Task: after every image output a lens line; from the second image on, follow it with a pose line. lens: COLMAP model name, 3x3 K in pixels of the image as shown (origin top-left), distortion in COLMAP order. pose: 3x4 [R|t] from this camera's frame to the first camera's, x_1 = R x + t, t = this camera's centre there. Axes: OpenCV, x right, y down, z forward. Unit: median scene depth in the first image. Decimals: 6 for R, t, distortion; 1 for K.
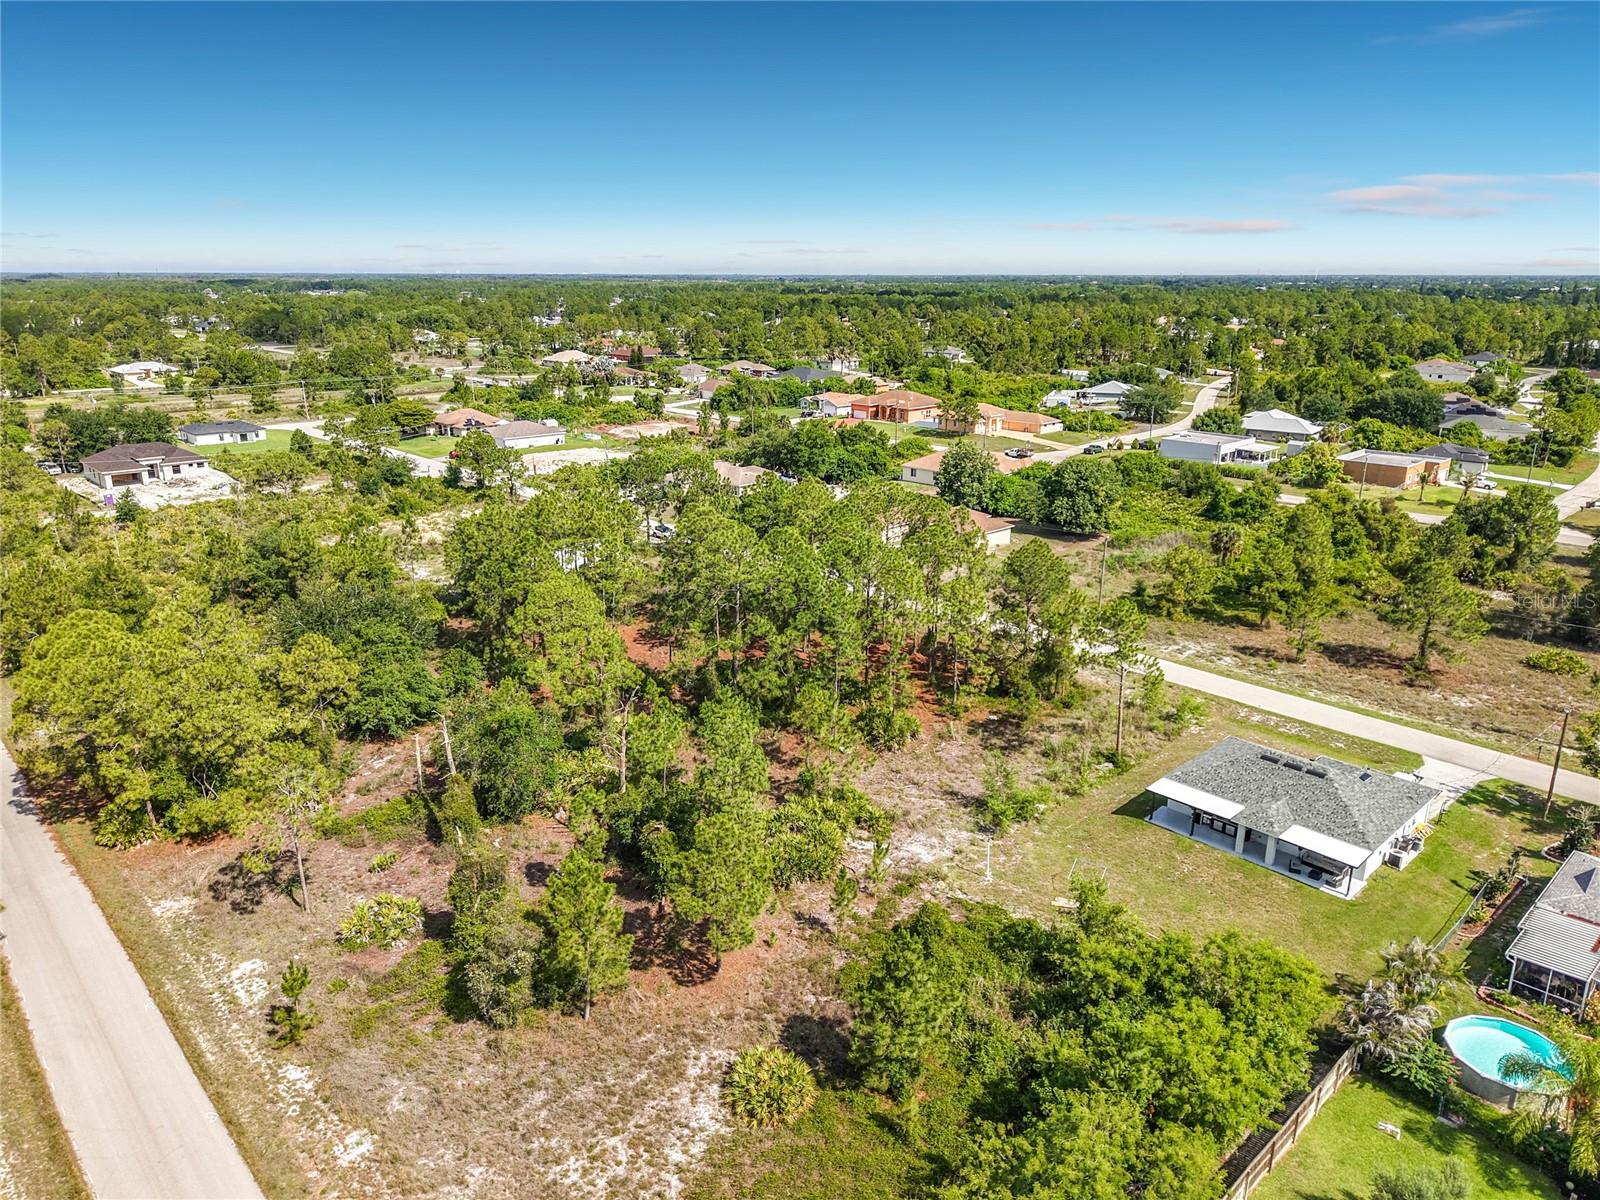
lens RADIAL K [[1089.1, 0, 795.6], [0, 1089.1, 573.9], [0, 0, 1]] dist [0.015098, 0.000987]
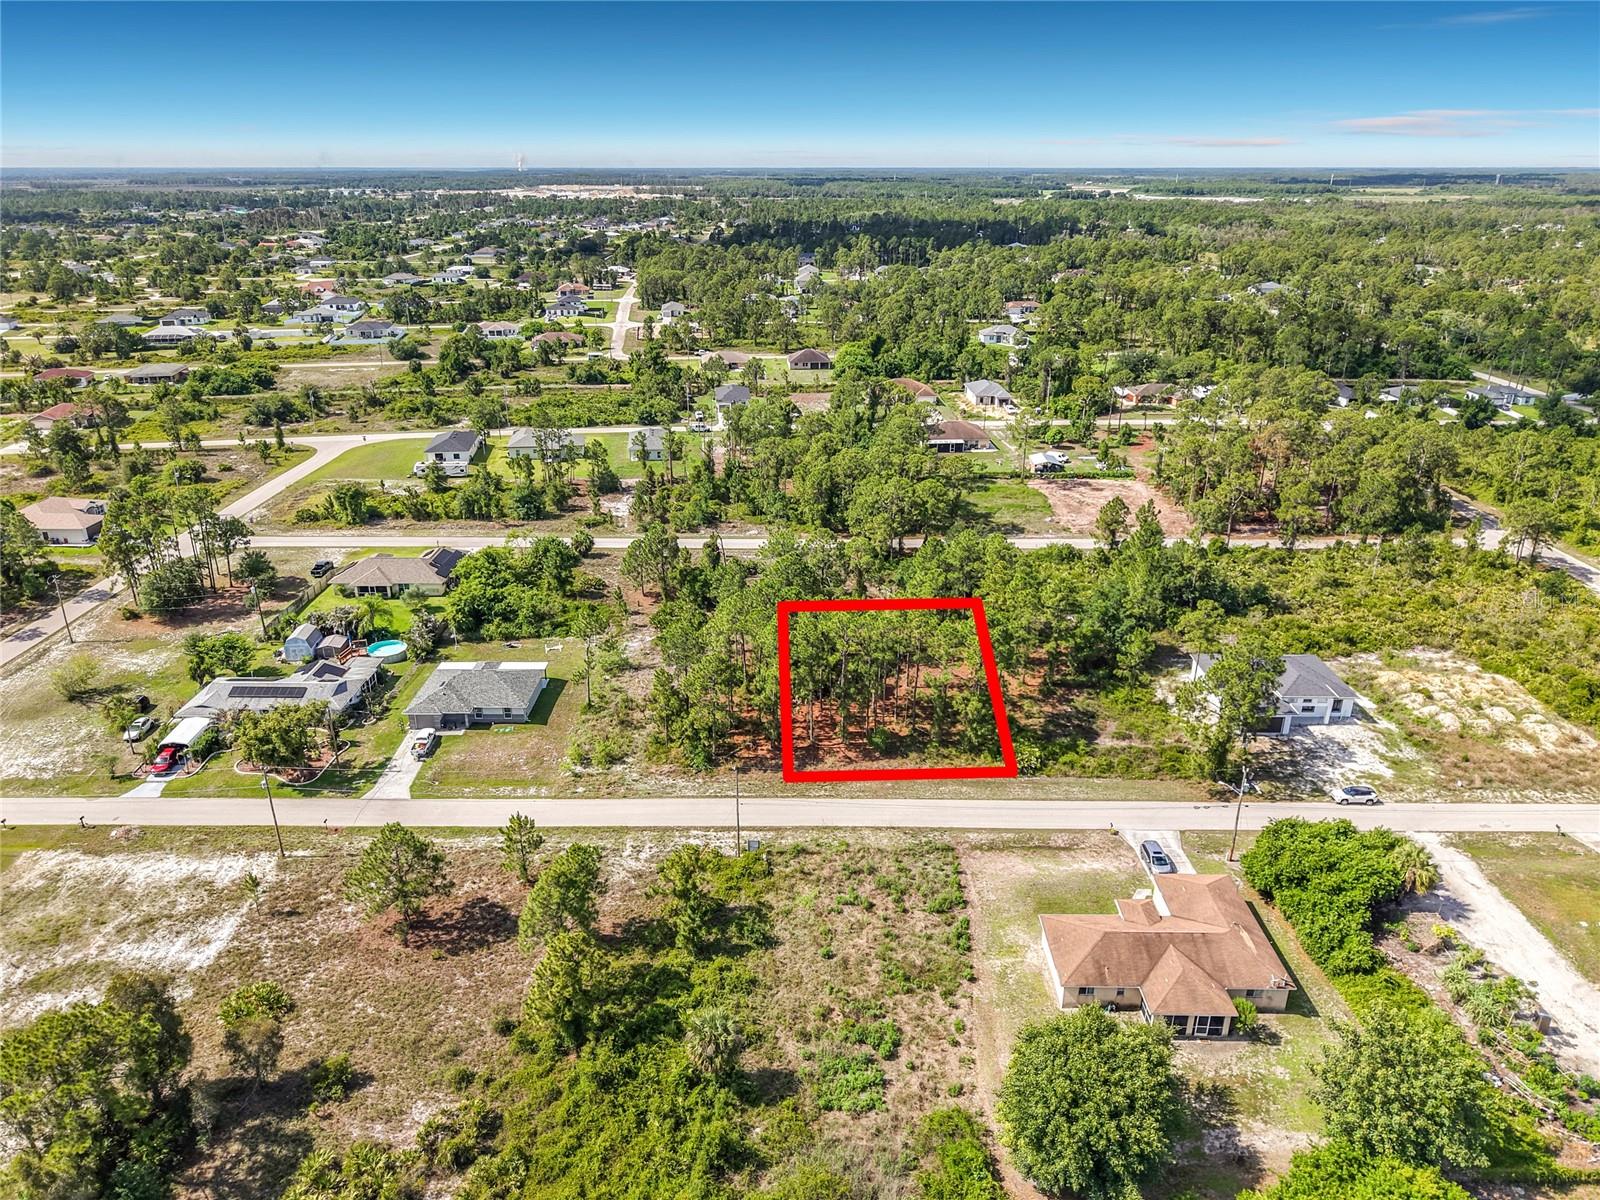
lens RADIAL K [[1082.7, 0, 796.3], [0, 1082.7, 599.7], [0, 0, 1]] dist [0.052891, -0.076588]
pose [[-0.692587, 0.266358, -0.670355, 1.076668], [-0.193457, 0.826693, 0.528349, -0.834358], [0.694908, 0.495613, -0.521028, 1.908051]]
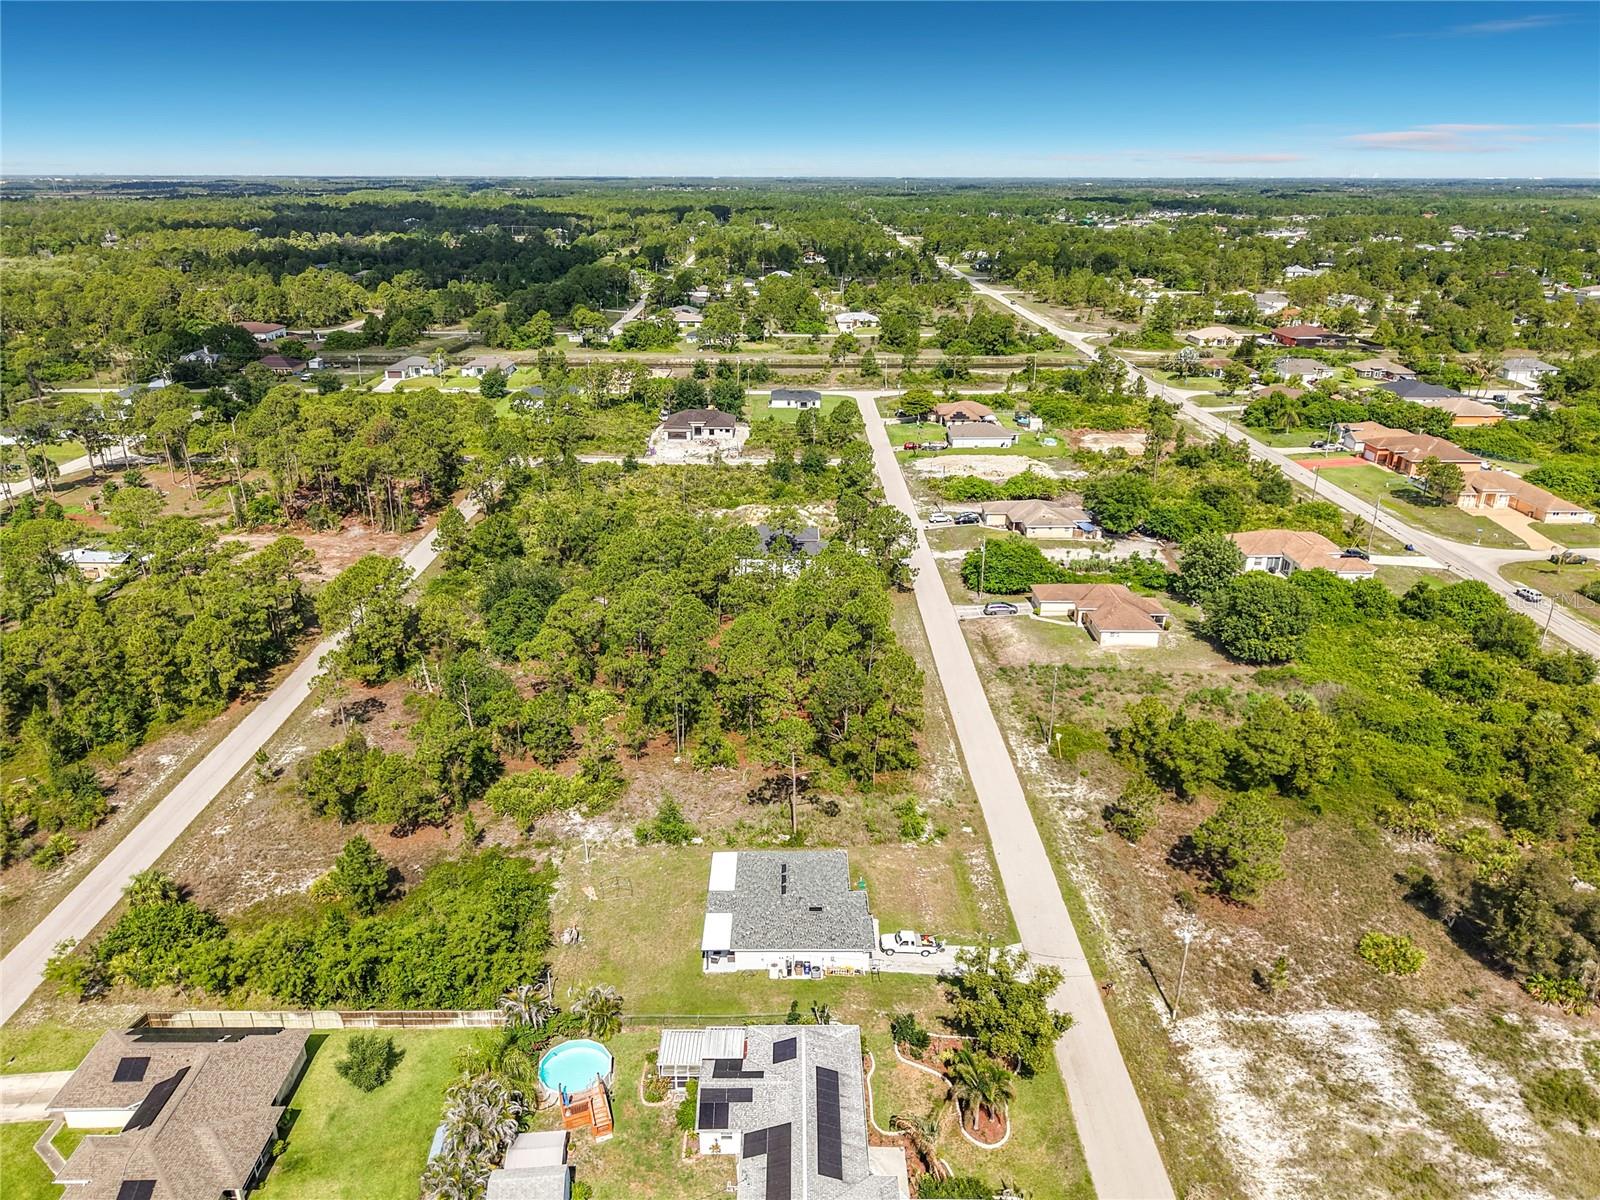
lens RADIAL K [[1089.9, 0, 794.0], [0, 1089.9, 602.3], [0, 0, 1]] dist [0.061295, -0.086133]
pose [[0.731487, 0.248283, -0.635045, 1.021734], [-0.182706, 0.968662, 0.168263, -0.309159], [0.656921, -0.007056, 0.753926, 0.024505]]
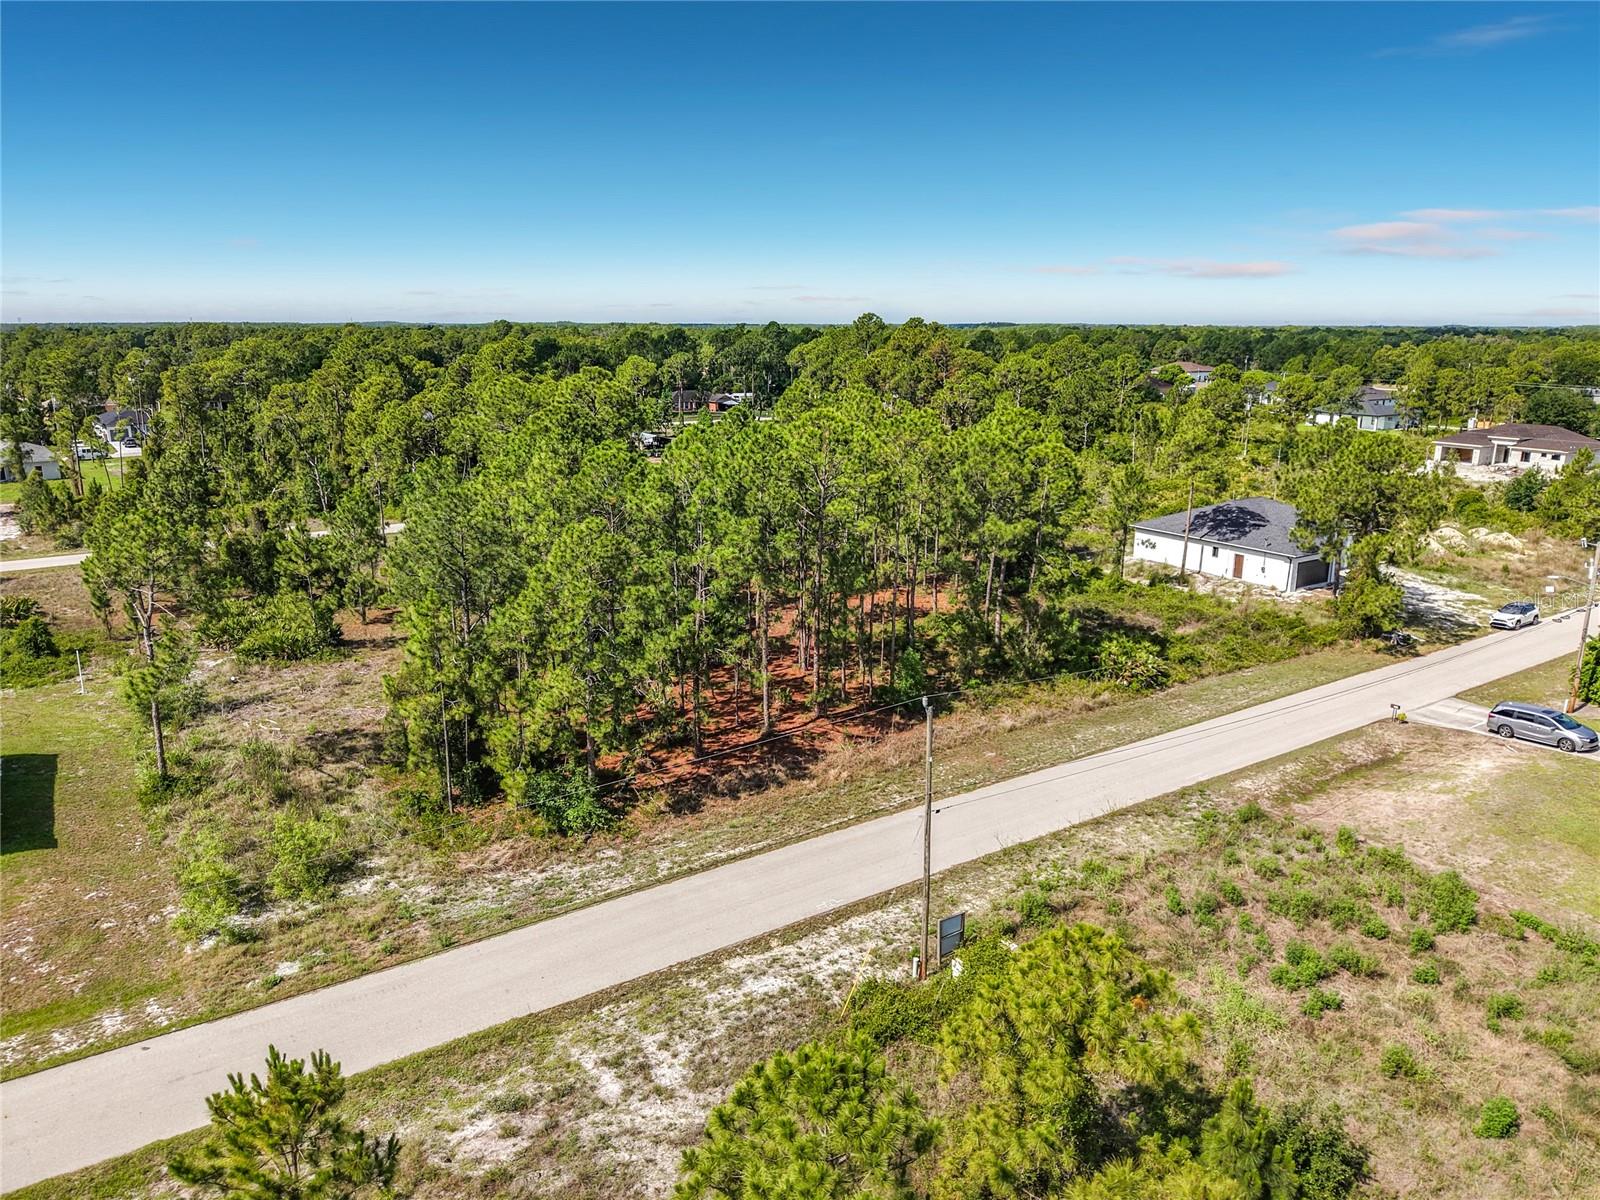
lens RADIAL K [[1097.7, 0, 796.7], [0, 1097.7, 604.1], [0, 0, 1]] dist [-0.008903, -0.002236]
pose [[-0.174023, 0.241904, -0.954567, 0.759600], [-0.265091, 0.922066, 0.281995, -0.177261], [0.948390, 0.302121, -0.096334, 1.320152]]
